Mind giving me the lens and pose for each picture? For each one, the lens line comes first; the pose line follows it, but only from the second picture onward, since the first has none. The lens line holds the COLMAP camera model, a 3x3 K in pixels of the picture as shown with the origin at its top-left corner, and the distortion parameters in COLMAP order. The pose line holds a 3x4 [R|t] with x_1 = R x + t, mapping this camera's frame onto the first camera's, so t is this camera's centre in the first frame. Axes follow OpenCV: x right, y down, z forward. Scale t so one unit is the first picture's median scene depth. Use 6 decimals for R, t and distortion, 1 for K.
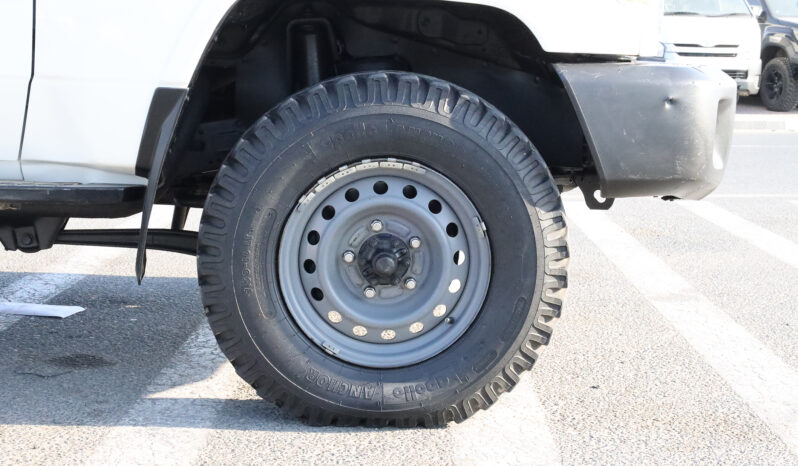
lens RADIAL K [[1271.9, 0, 398.8], [0, 1271.9, 233.6], [0, 0, 1]] dist [-0.005464, 0.000000]
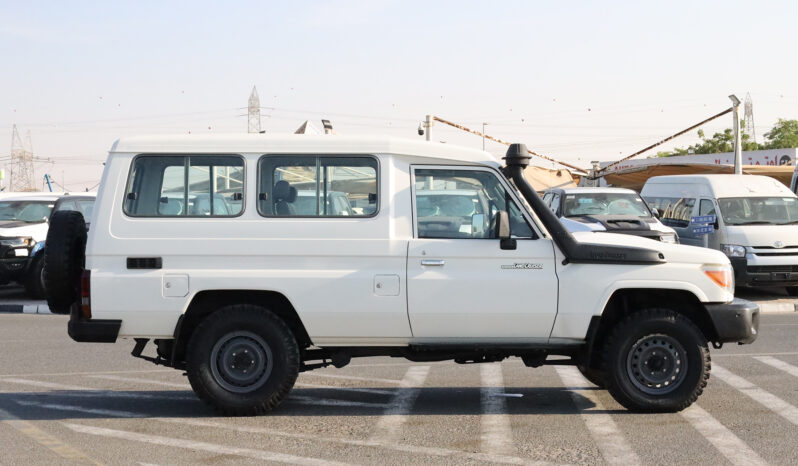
lens RADIAL K [[2299.7, 0, 399.5], [0, 2299.7, 232.1], [0, 0, 1]] dist [0.343237, 0.000000]
pose [[0.998481, -0.031279, 0.045362, -0.970370], [0.036146, 0.993185, -0.110798, 0.333688], [-0.041587, 0.112269, 0.992807, -5.169233]]
